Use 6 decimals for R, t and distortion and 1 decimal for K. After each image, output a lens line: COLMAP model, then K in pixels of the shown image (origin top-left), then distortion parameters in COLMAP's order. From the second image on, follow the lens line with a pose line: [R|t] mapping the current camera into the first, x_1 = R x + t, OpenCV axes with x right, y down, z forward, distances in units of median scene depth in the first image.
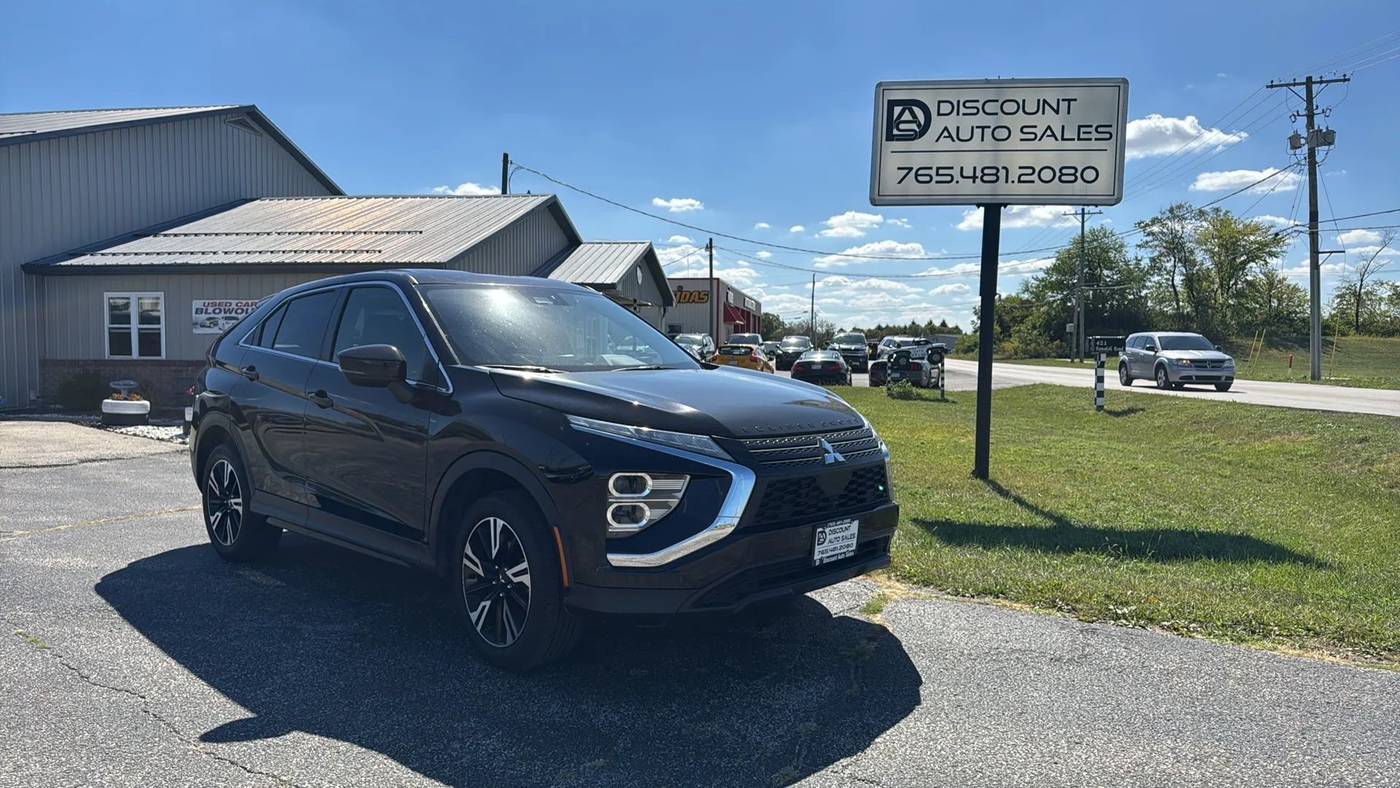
lens RADIAL K [[994.8, 0, 692.4], [0, 994.8, 386.4], [0, 0, 1]] dist [0.020892, -0.020212]
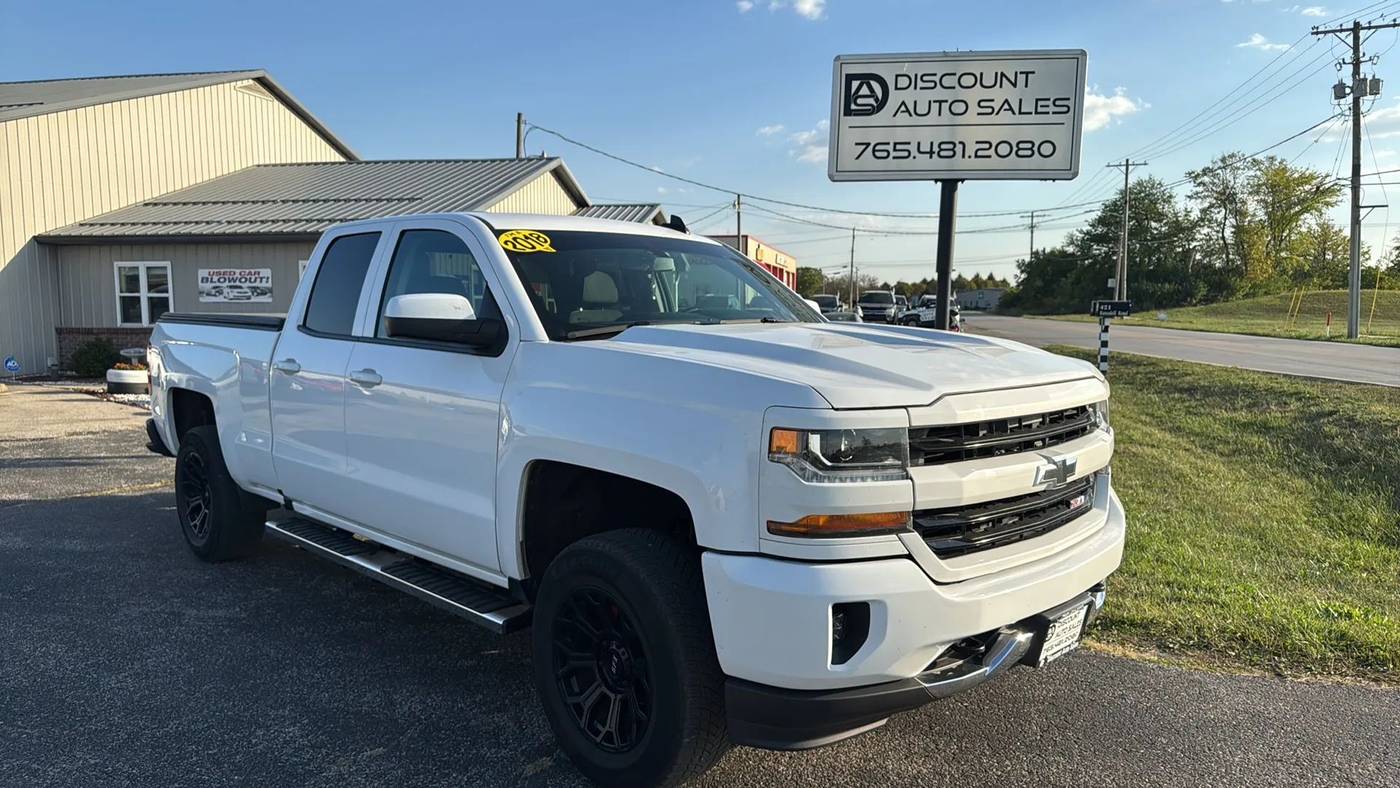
lens RADIAL K [[997.5, 0, 703.3], [0, 997.5, 396.4], [0, 0, 1]] dist [0.037515, -0.047229]
pose [[0.999246, 0.000617, -0.038808, 0.093130], [0.001596, 0.998375, 0.056961, -0.023348], [0.038780, -0.056980, 0.997622, -0.021295]]
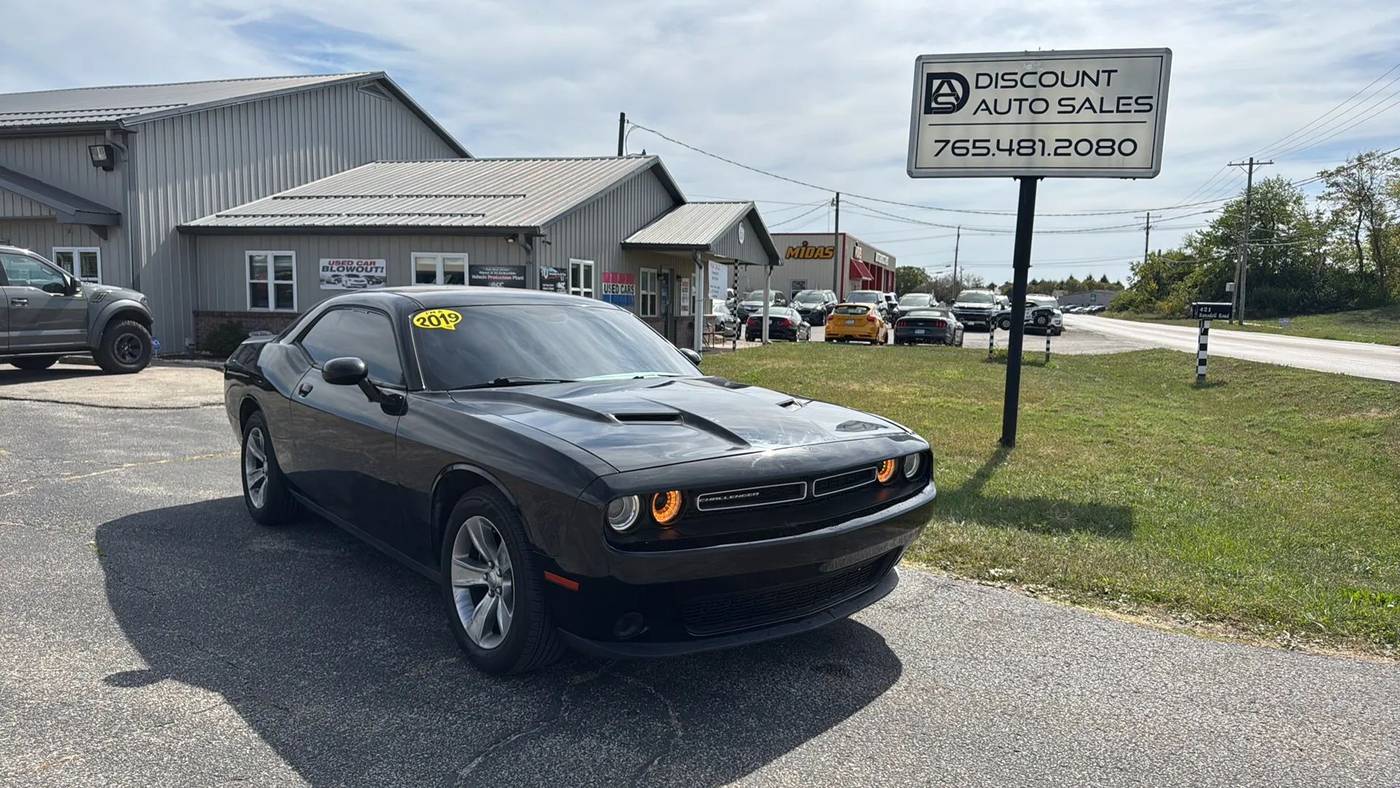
lens RADIAL K [[1003.3, 0, 700.9], [0, 1003.3, 401.3], [0, 0, 1]] dist [0.006269, 0.005305]
pose [[0.989723, 0.028071, -0.140213, 0.120853], [-0.019198, 0.997750, 0.064236, -0.014672], [0.141701, -0.060884, 0.988035, -0.066708]]
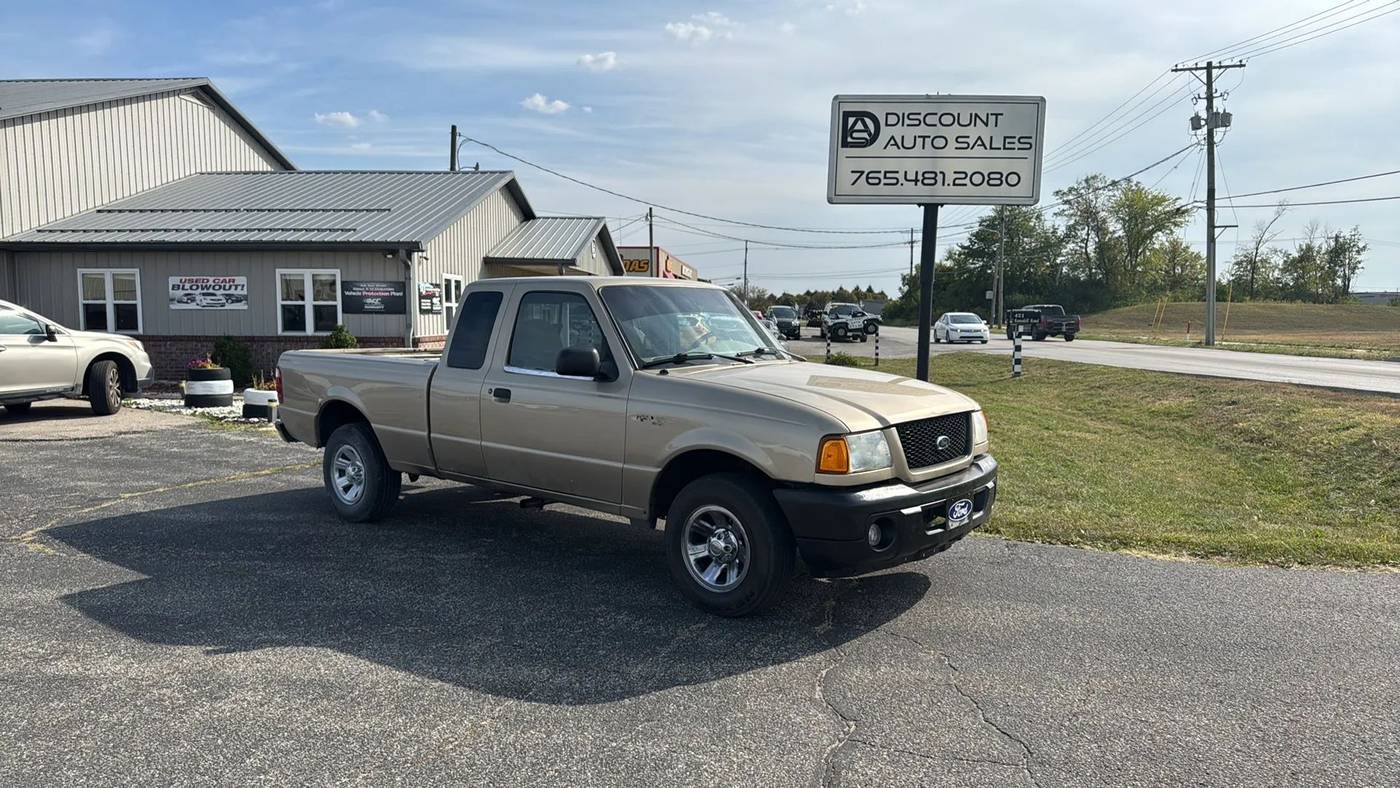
lens RADIAL K [[992.0, 0, 711.5], [0, 992.0, 399.4], [0, 0, 1]] dist [0.102221, -0.176281]
pose [[0.995774, -0.010169, 0.091278, -0.064059], [0.005660, 0.998757, 0.049532, -0.013306], [-0.091668, -0.048806, 0.994593, -0.150736]]
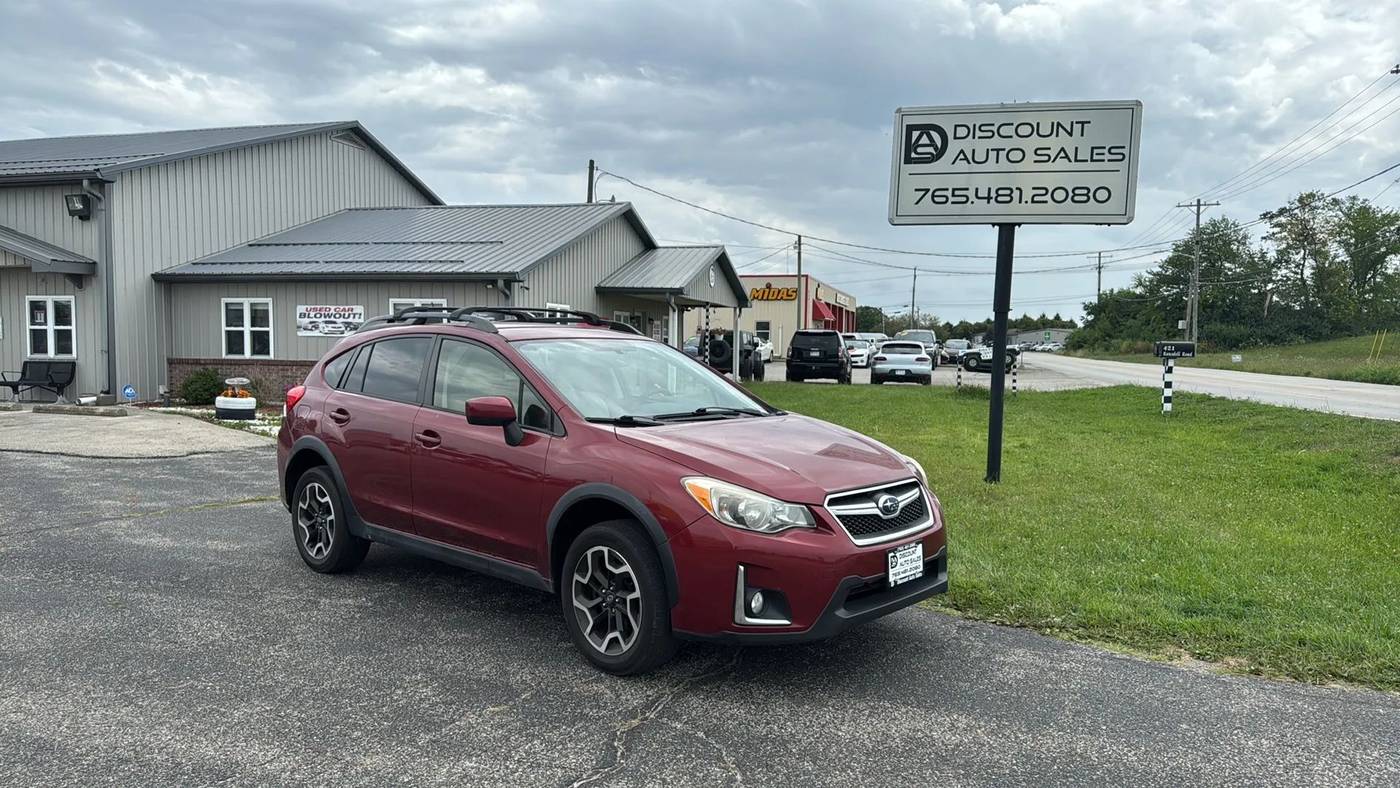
lens RADIAL K [[996.4, 0, 685.2], [0, 996.4, 398.0], [0, 0, 1]] dist [0.030526, -0.026887]
pose [[0.993220, 0.012108, -0.115621, 0.089581], [-0.009798, 0.999741, 0.020528, -0.018312], [0.115840, -0.019256, 0.993081, -0.081307]]
